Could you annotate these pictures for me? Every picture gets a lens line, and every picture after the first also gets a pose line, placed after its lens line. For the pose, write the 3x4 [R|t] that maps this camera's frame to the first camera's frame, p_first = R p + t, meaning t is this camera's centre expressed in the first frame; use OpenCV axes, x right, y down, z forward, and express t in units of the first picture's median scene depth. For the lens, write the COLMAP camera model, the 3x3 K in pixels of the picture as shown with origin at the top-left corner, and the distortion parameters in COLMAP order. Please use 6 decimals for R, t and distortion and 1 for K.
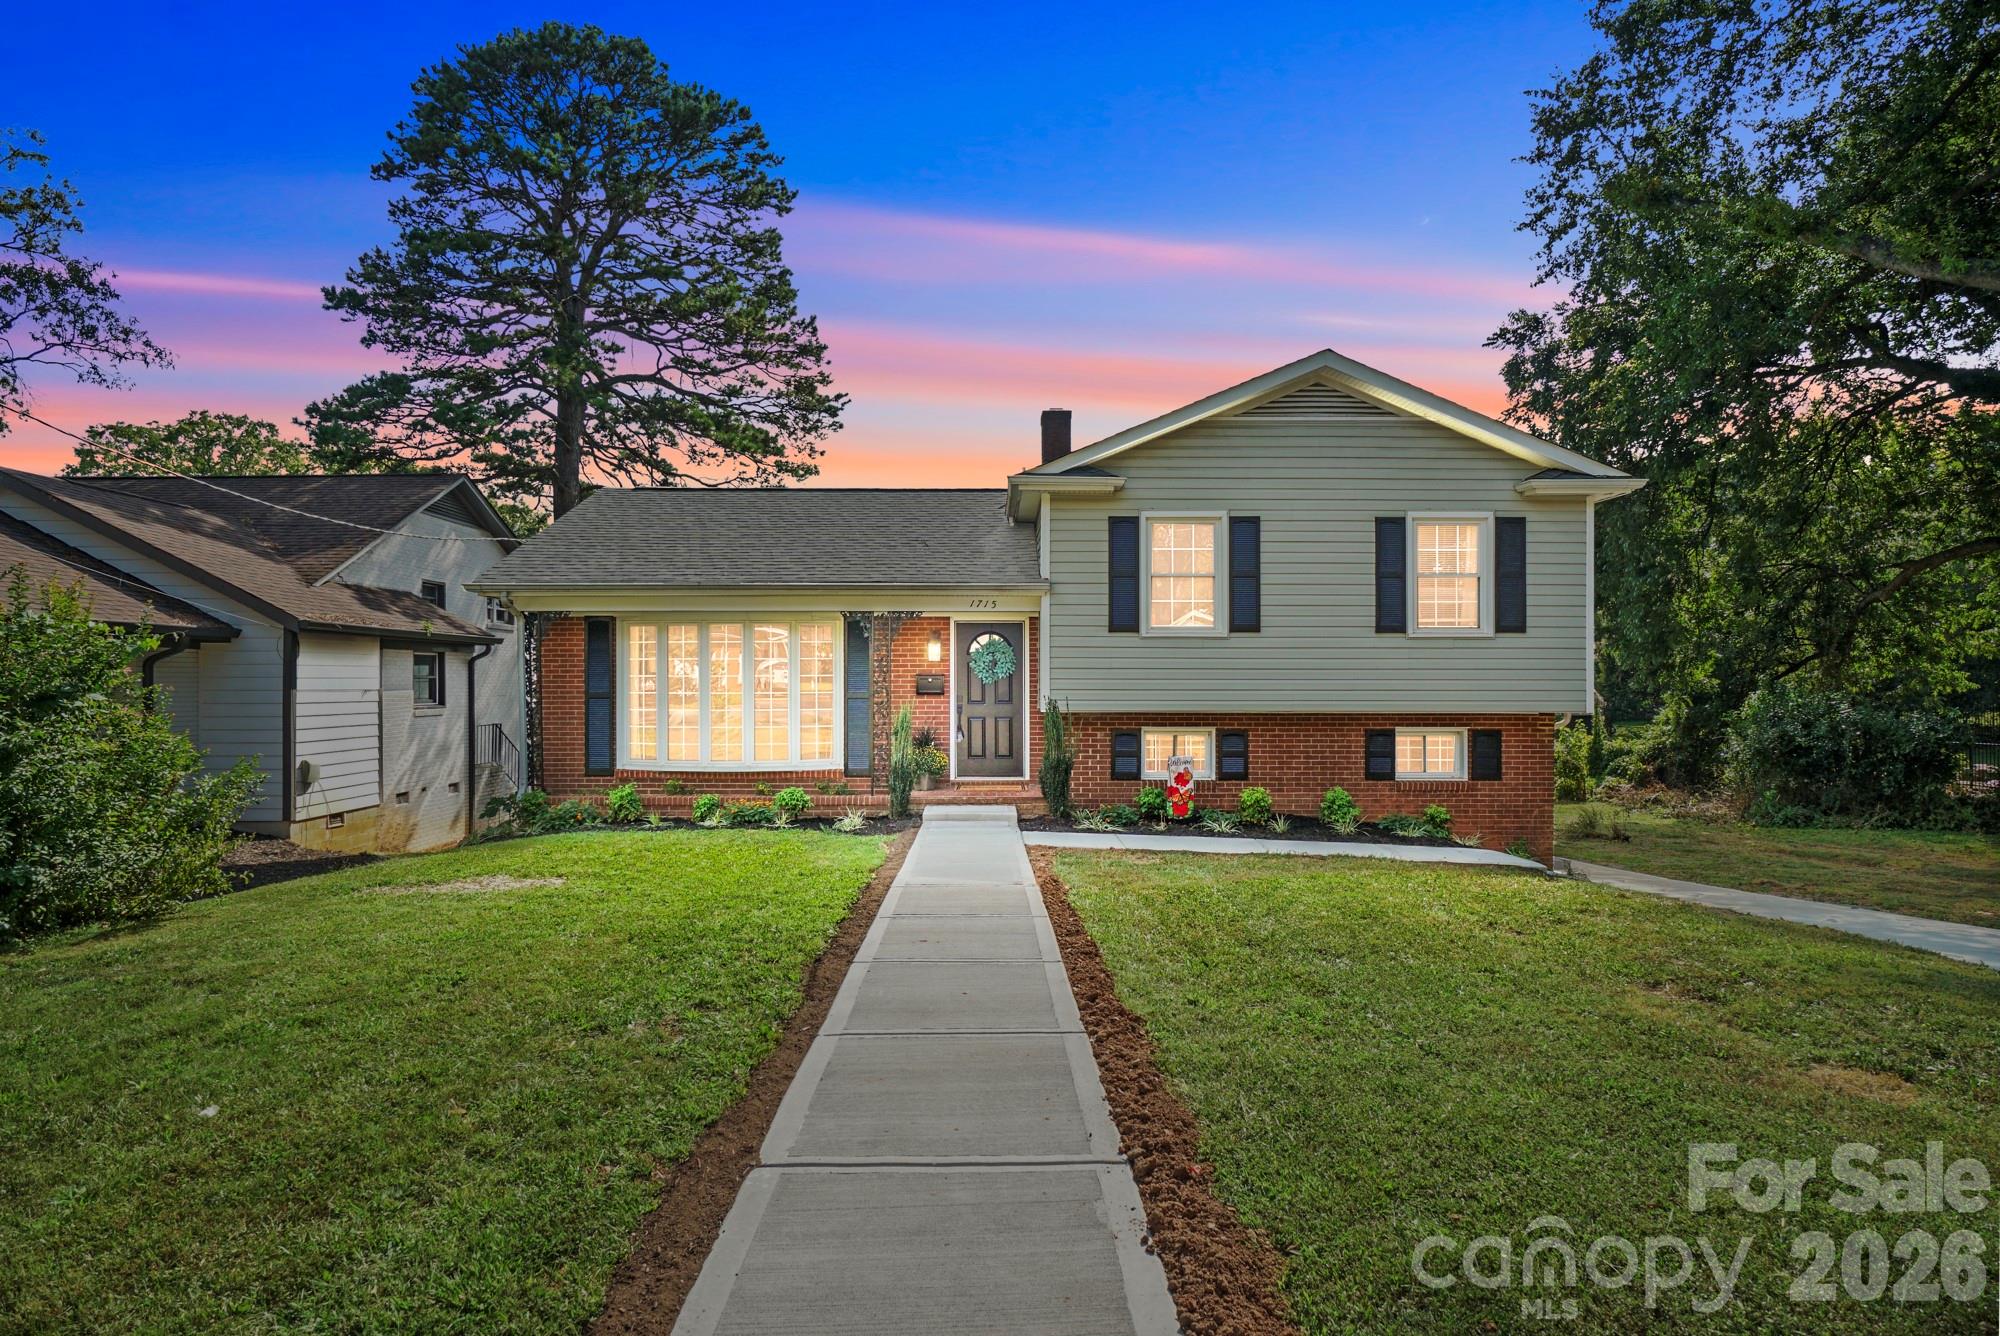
lens RADIAL K [[1116.2, 0, 991.8], [0, 1116.2, 674.3], [0, 0, 1]] dist [-0.014712, 0.000536]
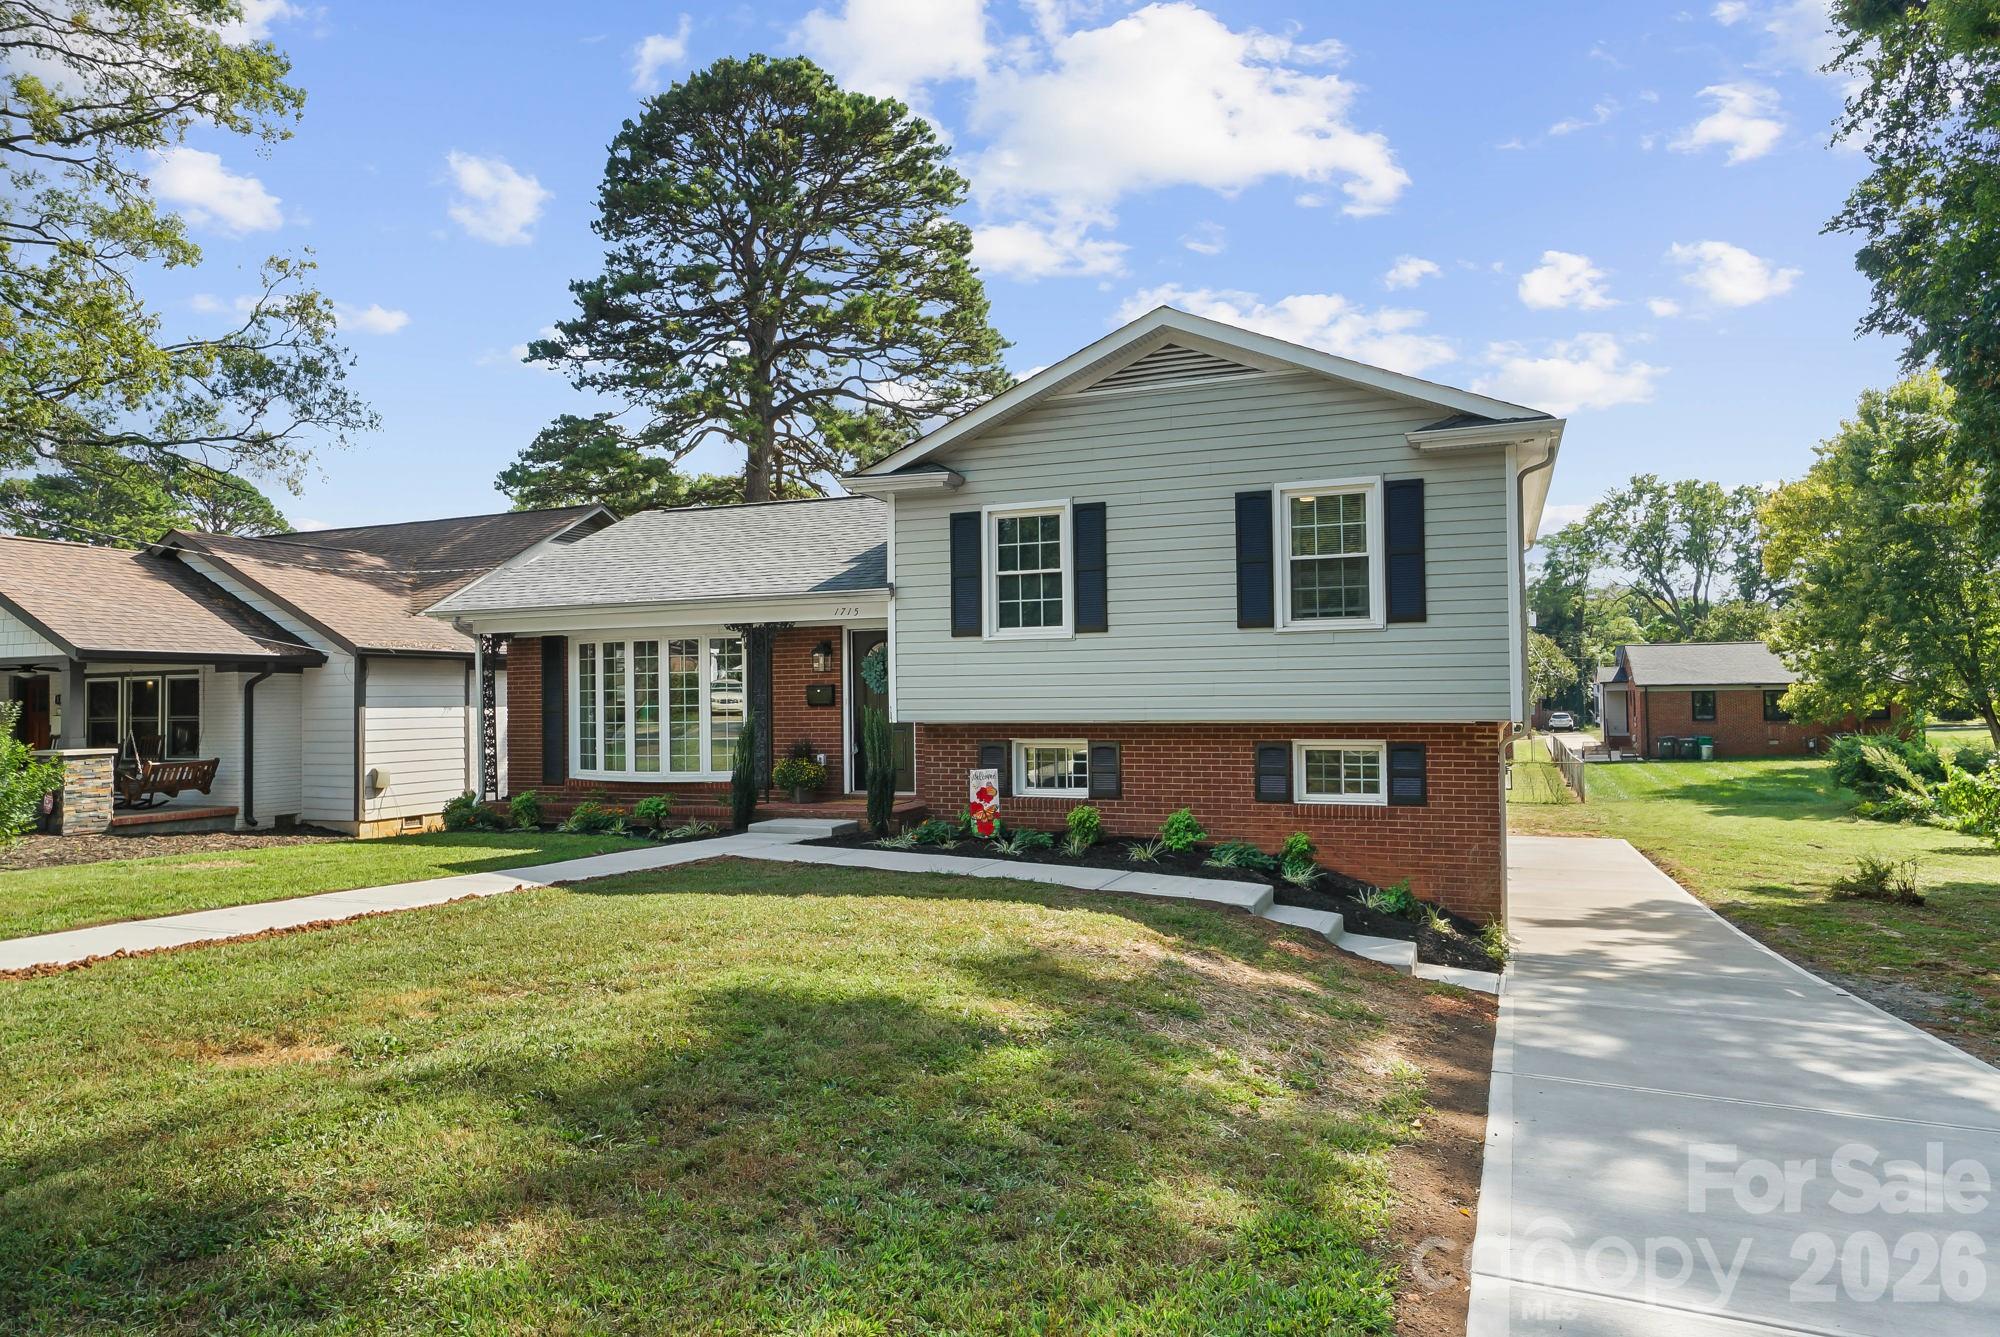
lens RADIAL K [[1244.1, 0, 999.9], [0, 1244.1, 665.5], [0, 0, 1]] dist [0.004442, -0.000330]
pose [[0.929471, -0.021409, -0.368274, 0.465145], [0.015690, 0.999705, -0.018516, 0.005200], [0.368562, 0.011432, 0.929533, 0.042370]]
